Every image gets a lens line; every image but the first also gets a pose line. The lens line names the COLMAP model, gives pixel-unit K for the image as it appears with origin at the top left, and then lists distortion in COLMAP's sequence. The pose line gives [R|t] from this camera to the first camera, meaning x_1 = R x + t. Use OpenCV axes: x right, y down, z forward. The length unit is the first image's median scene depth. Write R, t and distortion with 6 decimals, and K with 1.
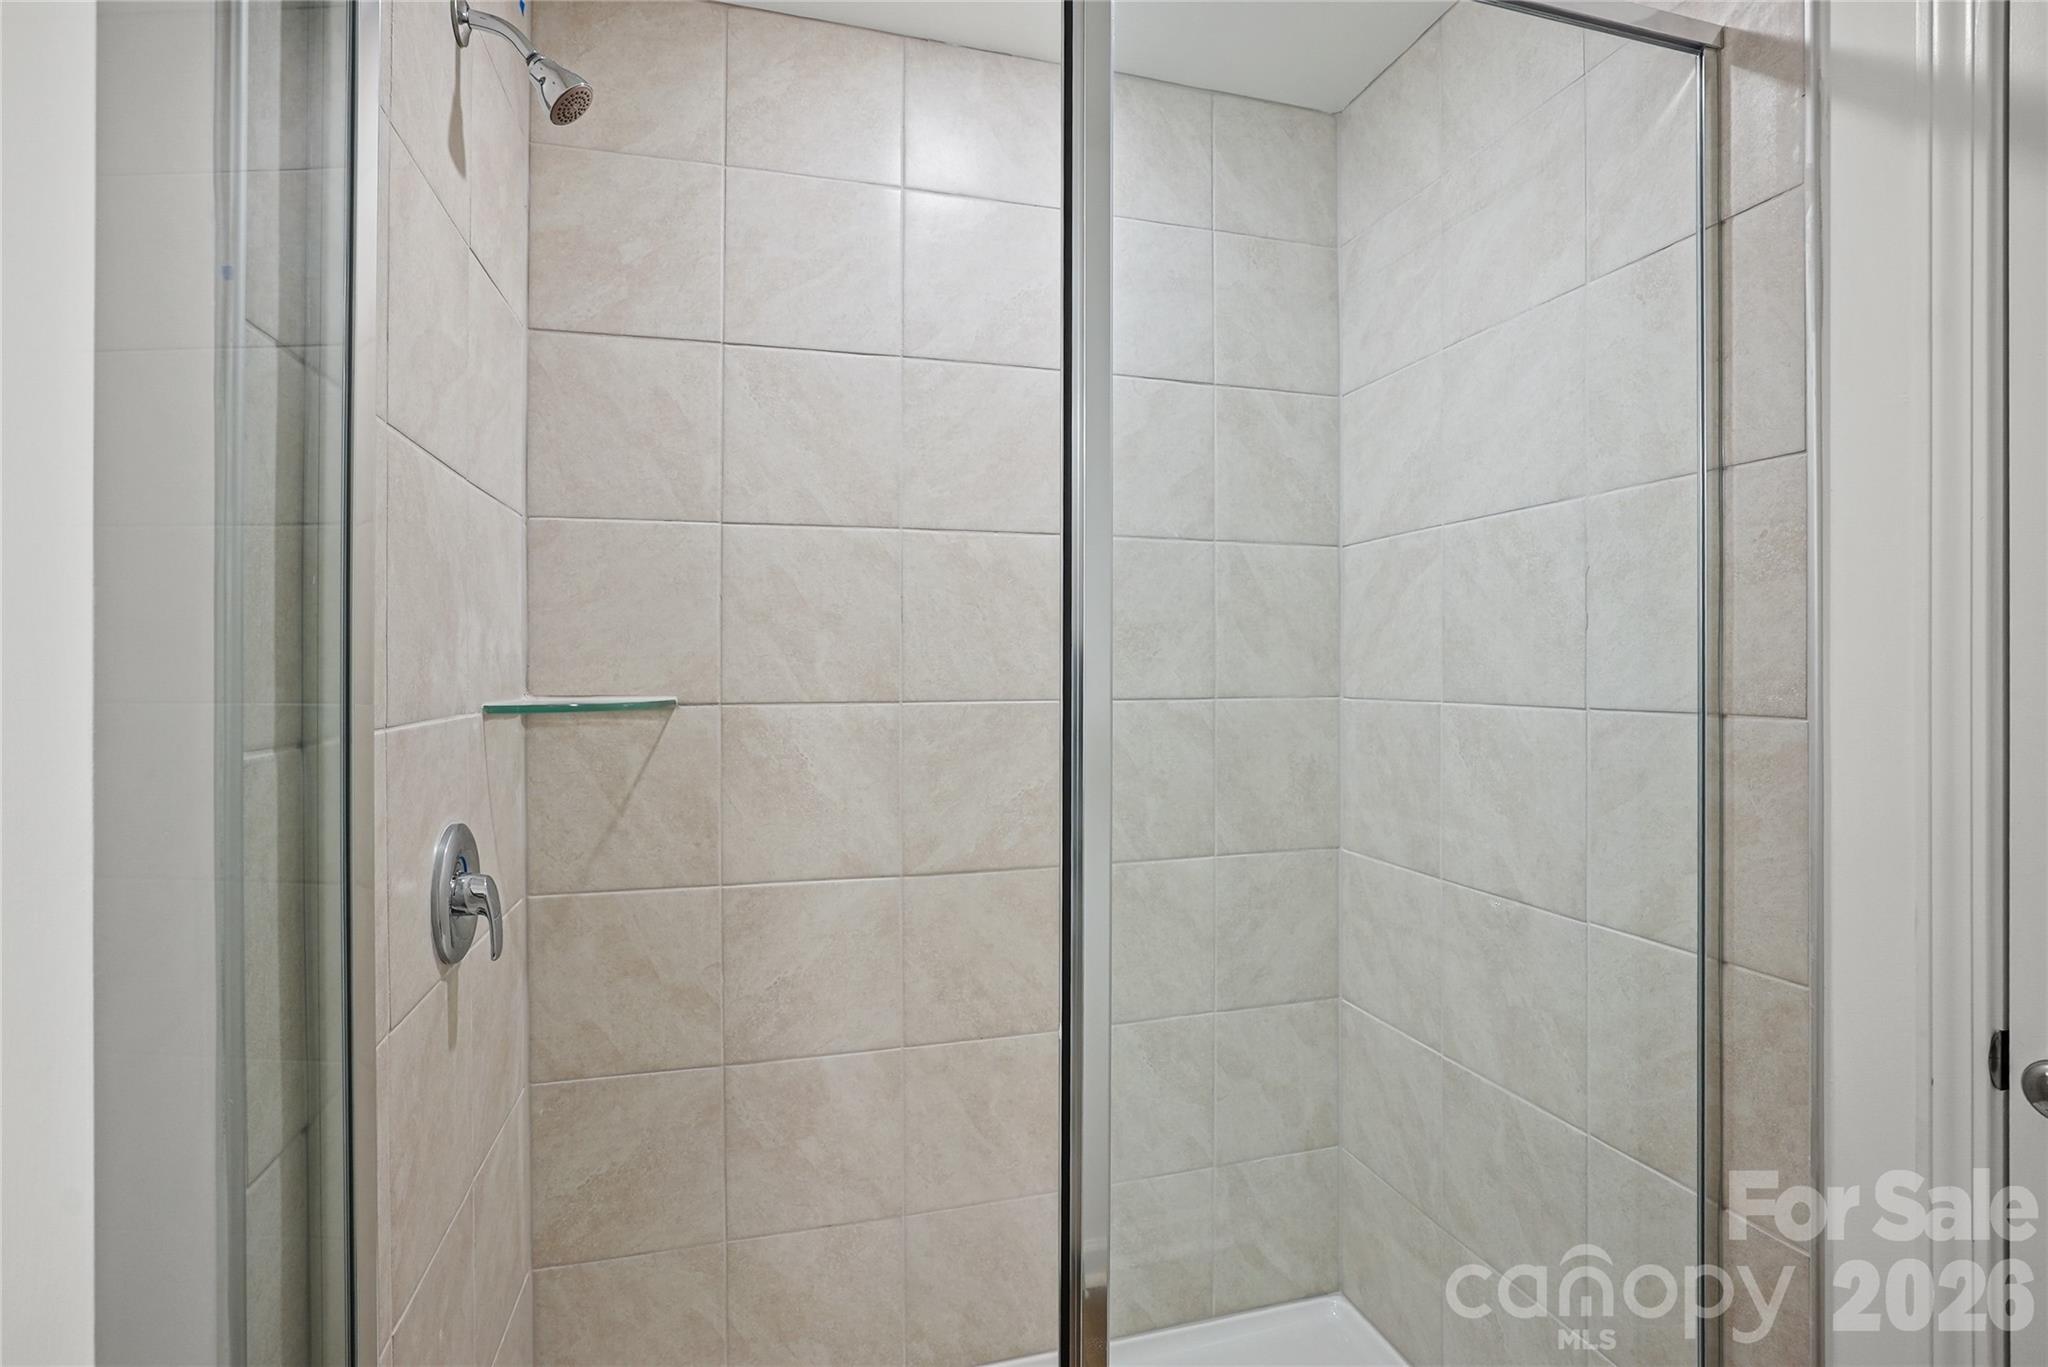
lens RADIAL K [[964.8, 0, 1021.8], [0, 964.8, 677.9], [0, 0, 1]] dist [-0.017771, 0.002643]
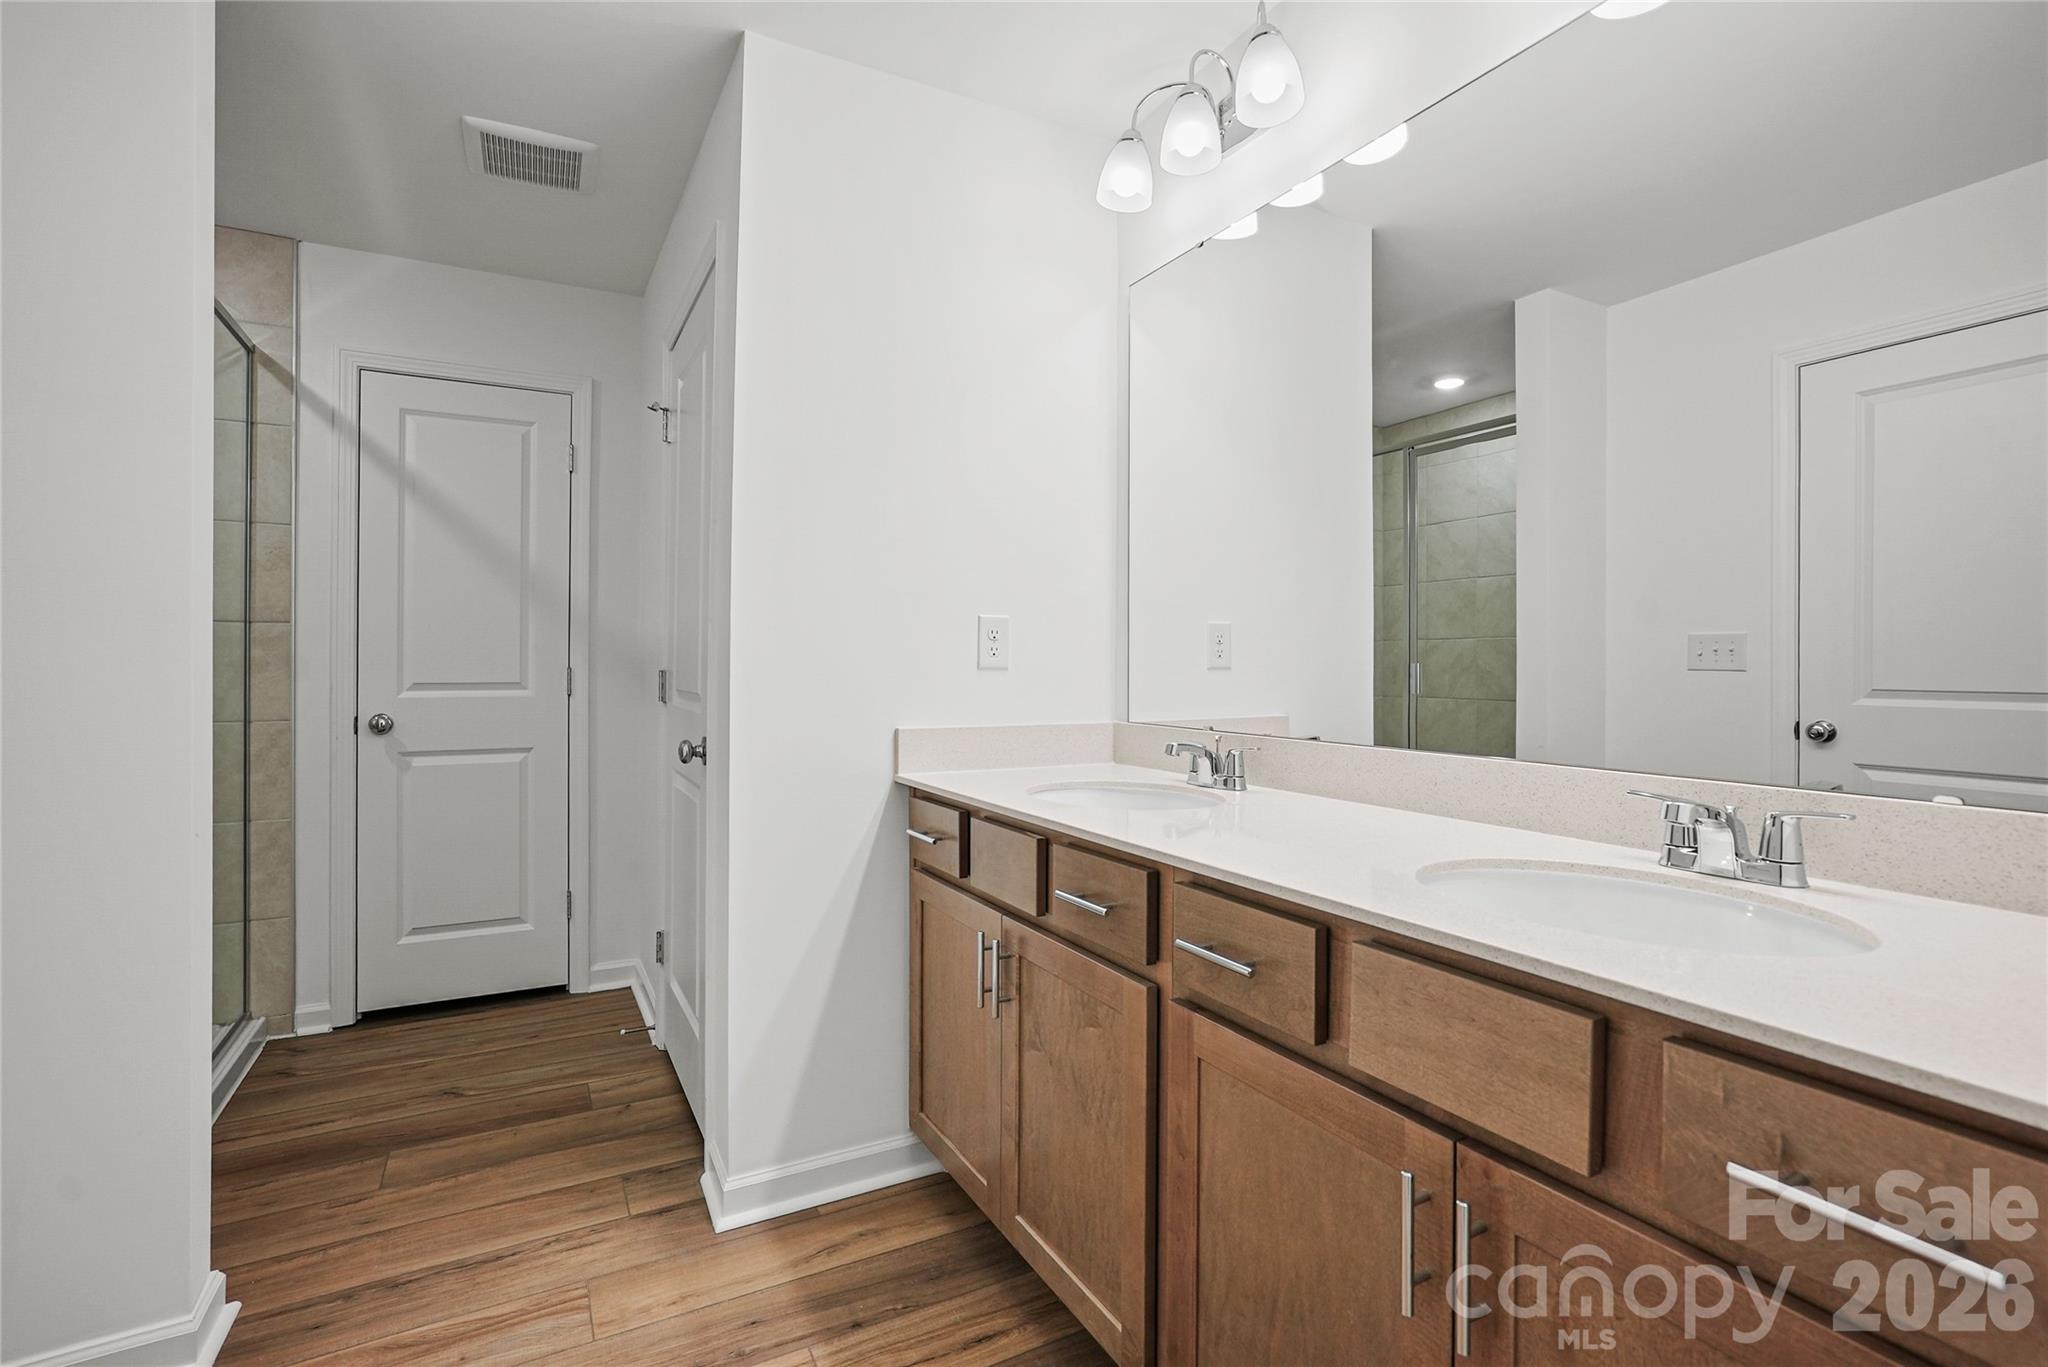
lens RADIAL K [[964.8, 0, 1024.9], [0, 964.8, 668.8], [0, 0, 1]] dist [-0.017771, 0.002643]
pose [[-0.219066, -0.002816, 0.975706, -2.167891], [-0.003220, 0.999992, 0.002163, 0.152908], [-0.975705, -0.002668, -0.219073, -0.428314]]
